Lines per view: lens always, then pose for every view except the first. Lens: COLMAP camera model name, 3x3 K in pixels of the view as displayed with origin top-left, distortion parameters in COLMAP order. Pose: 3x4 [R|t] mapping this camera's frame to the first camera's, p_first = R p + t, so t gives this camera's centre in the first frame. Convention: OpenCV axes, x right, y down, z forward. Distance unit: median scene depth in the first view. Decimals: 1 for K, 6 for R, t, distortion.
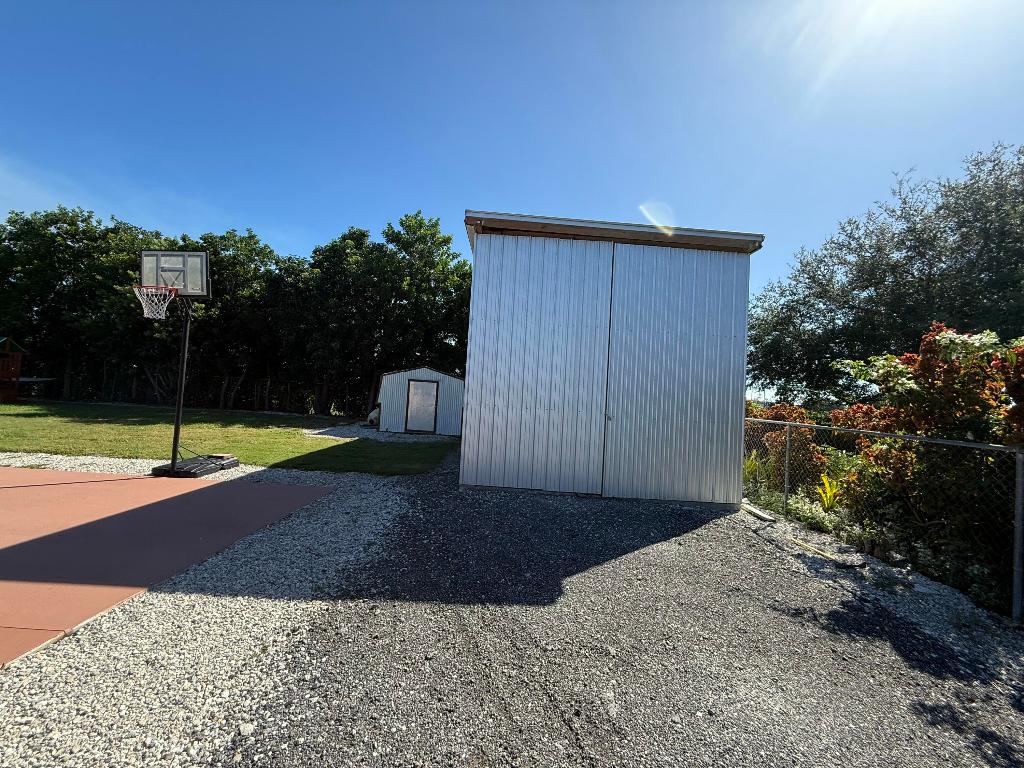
lens RADIAL K [[407.5, 0, 515.5], [0, 407.5, 385.5], [0, 0, 1]] dist [-0.000436, 0.000798]
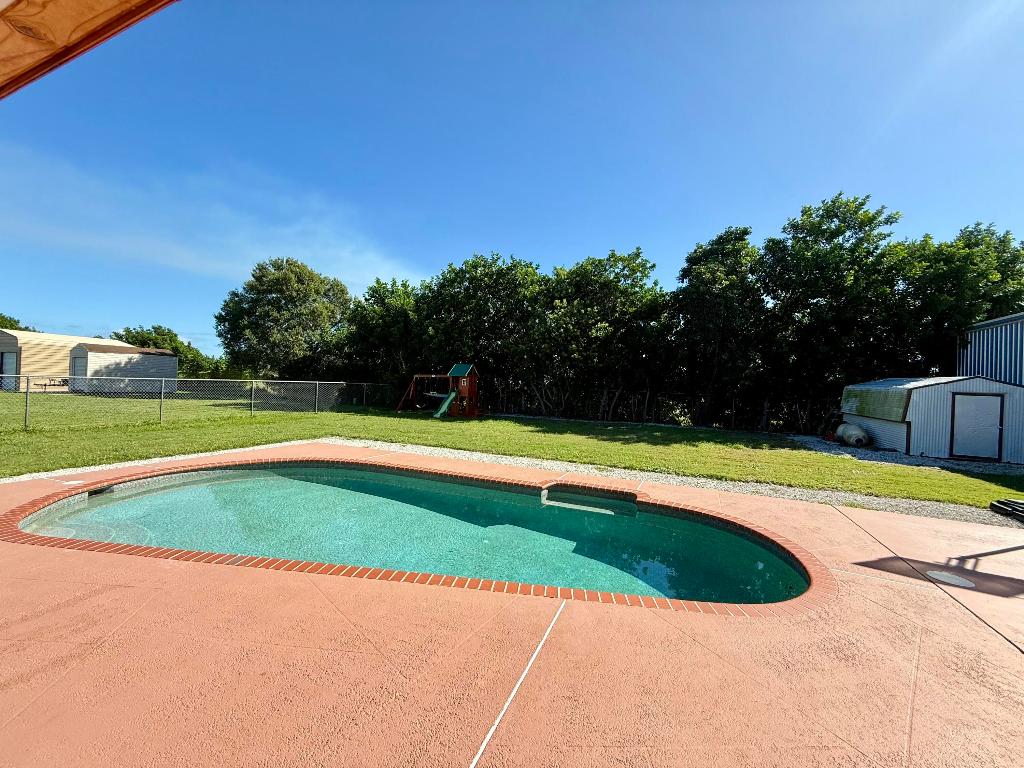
lens RADIAL K [[407.5, 0, 507.3], [0, 407.5, 381.6], [0, 0, 1]] dist [-0.000436, 0.000798]
pose [[0.906070, -0.024830, -0.422398, -0.649366], [0.019735, 0.999670, -0.016433, -0.037299], [0.422667, 0.006554, 0.906262, -0.100572]]
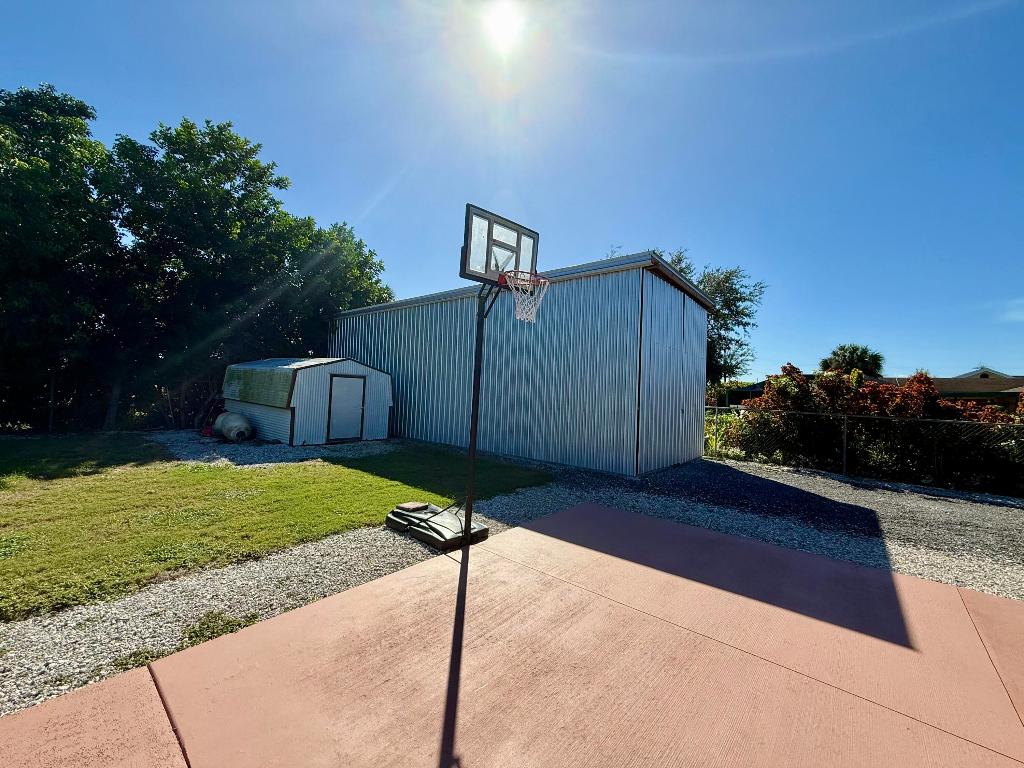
lens RADIAL K [[407.5, 0, 512.2], [0, 407.5, 379.3], [0, 0, 1]] dist [-0.000436, 0.000798]
pose [[0.659206, -0.009380, 0.751904, -0.554914], [-0.015469, 0.999541, 0.026030, -0.027787], [-0.751803, -0.028790, 0.658758, 0.206381]]
